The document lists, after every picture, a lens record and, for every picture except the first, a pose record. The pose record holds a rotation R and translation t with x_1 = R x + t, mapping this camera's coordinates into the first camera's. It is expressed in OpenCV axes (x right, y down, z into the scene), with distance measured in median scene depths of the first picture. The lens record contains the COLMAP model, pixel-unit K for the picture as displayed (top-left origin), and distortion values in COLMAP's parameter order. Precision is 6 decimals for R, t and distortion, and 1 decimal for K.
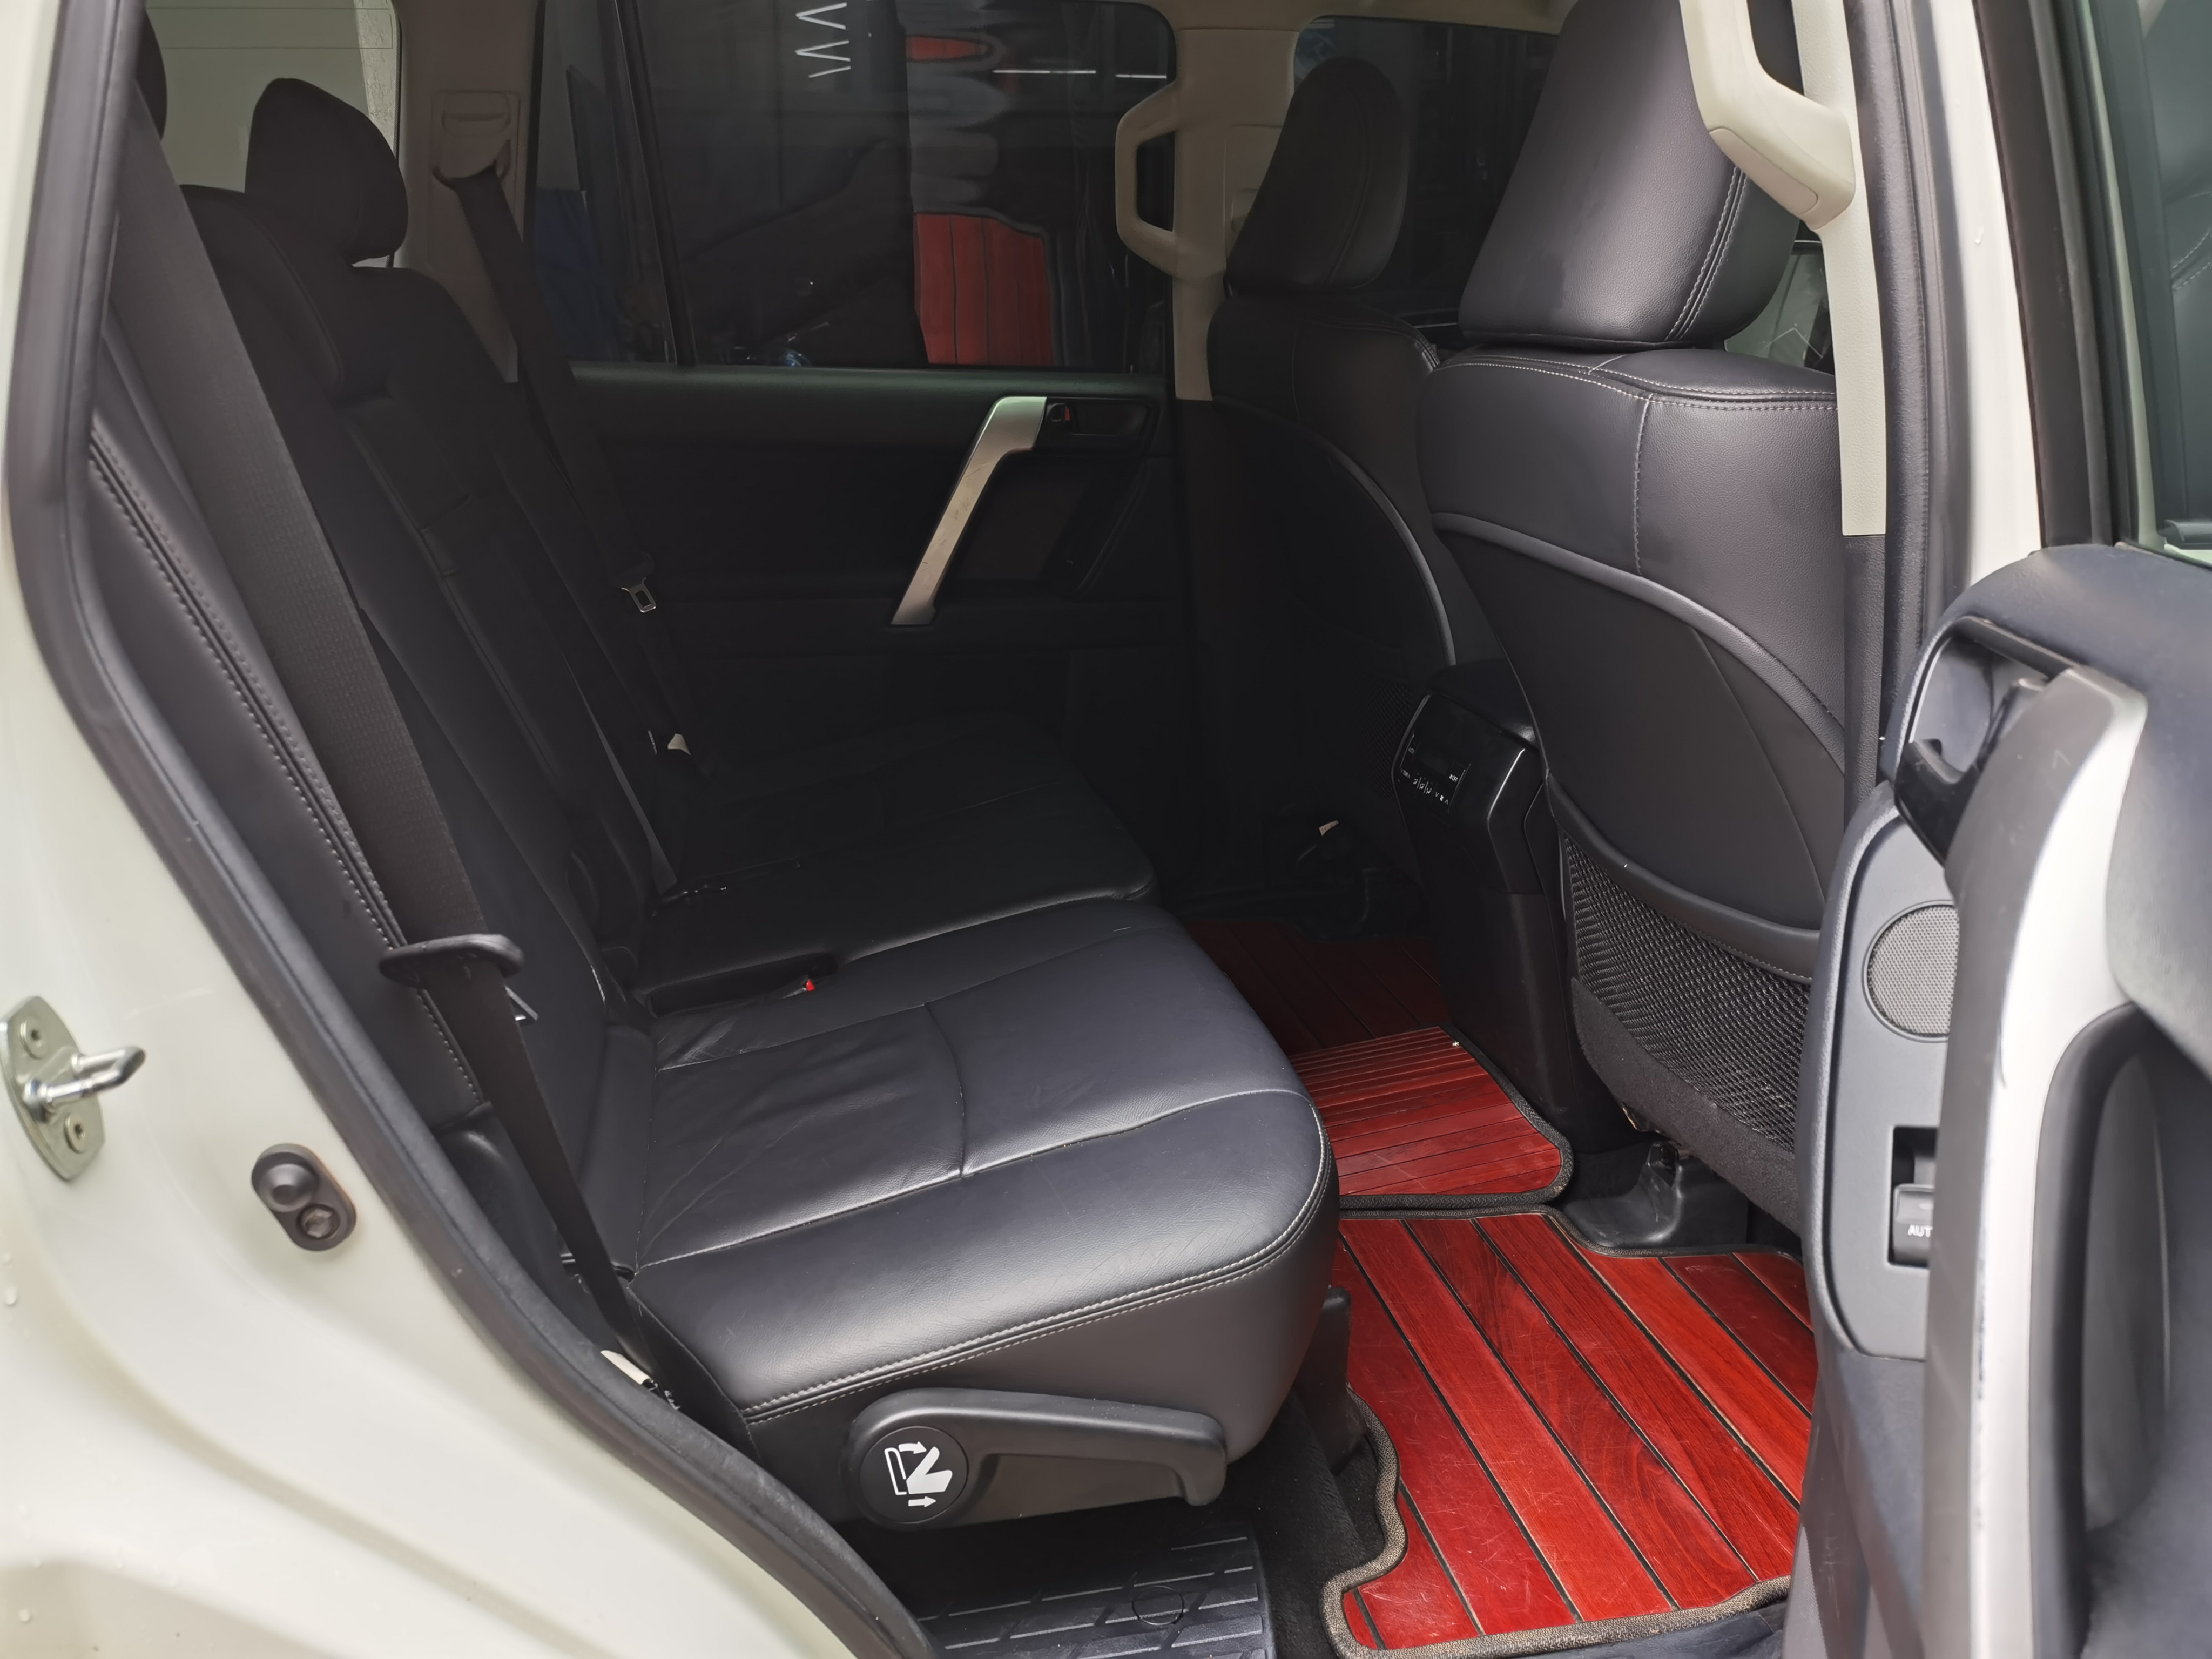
lens RADIAL K [[1693.6, 0, 1106.0], [0, 1693.6, 829.5], [0, 0, 1]] dist [0.060269, 0.000512]
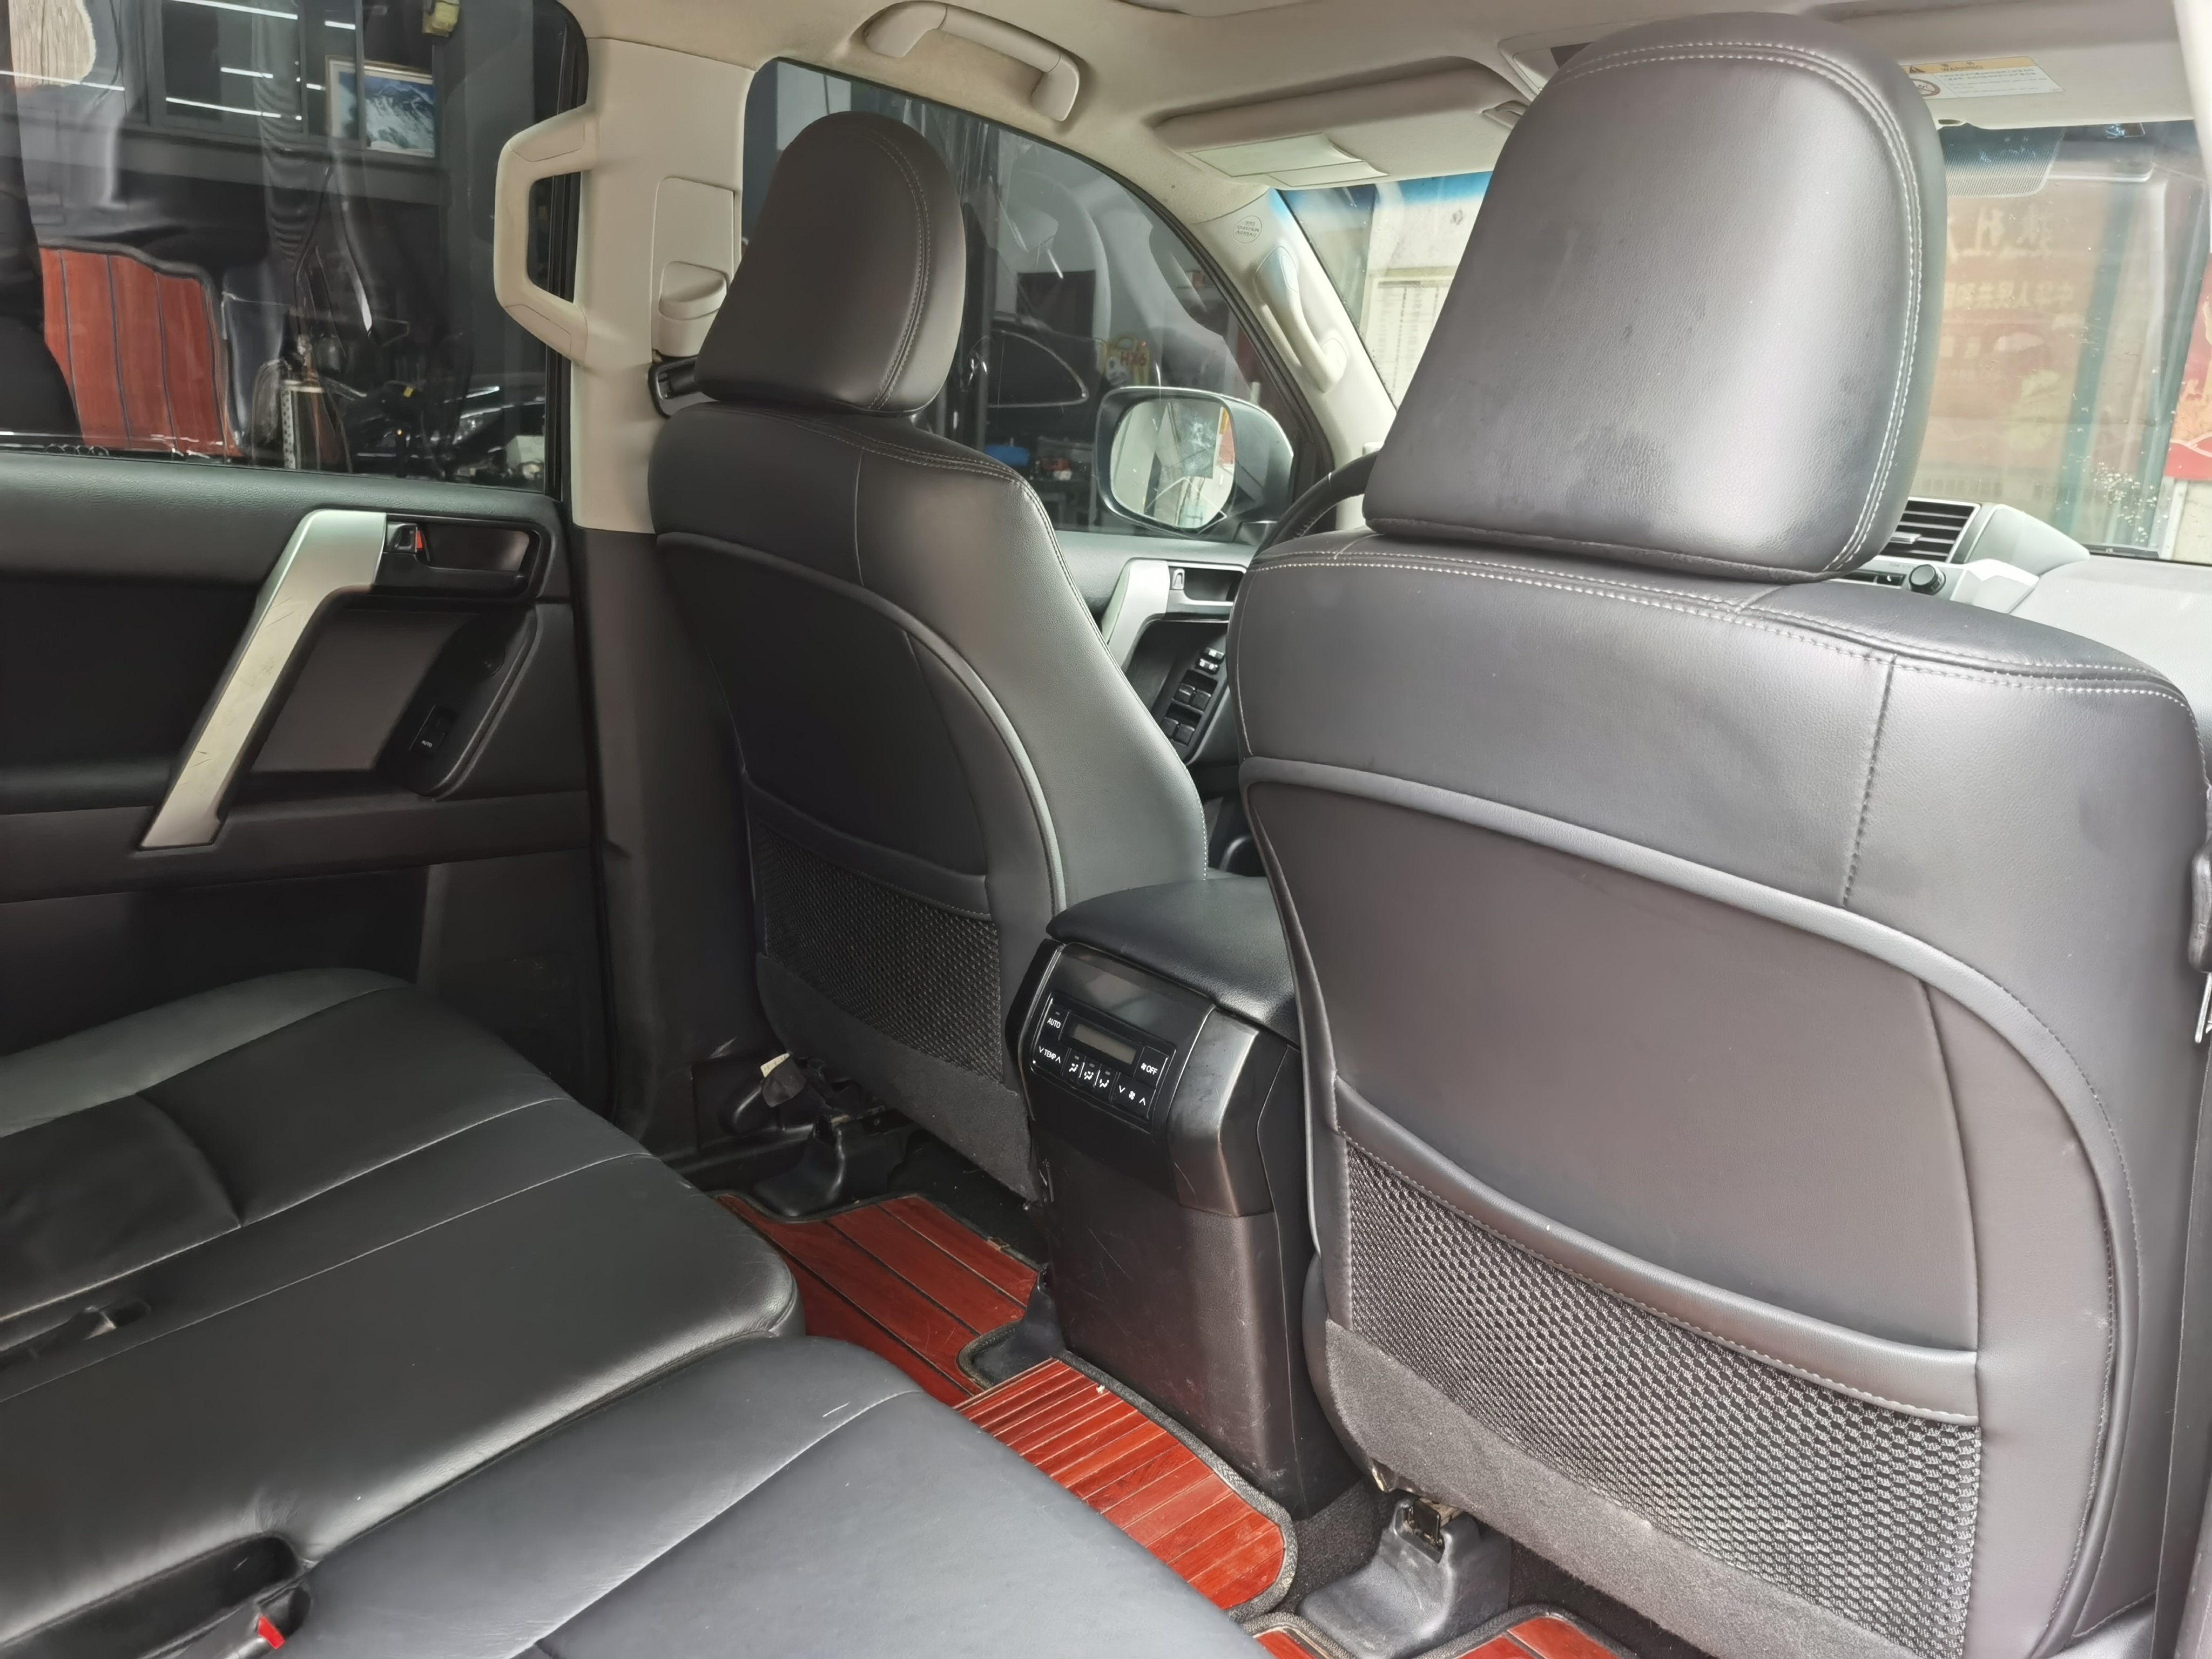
lens RADIAL K [[1693.6, 0, 1106.0], [0, 1693.6, 829.5], [0, 0, 1]] dist [0.060269, 0.000512]
pose [[0.871525, -0.043032, 0.488460, -0.164611], [0.067729, 0.997158, -0.032998, -0.105335], [-0.485652, 0.061841, 0.871962, 0.321199]]
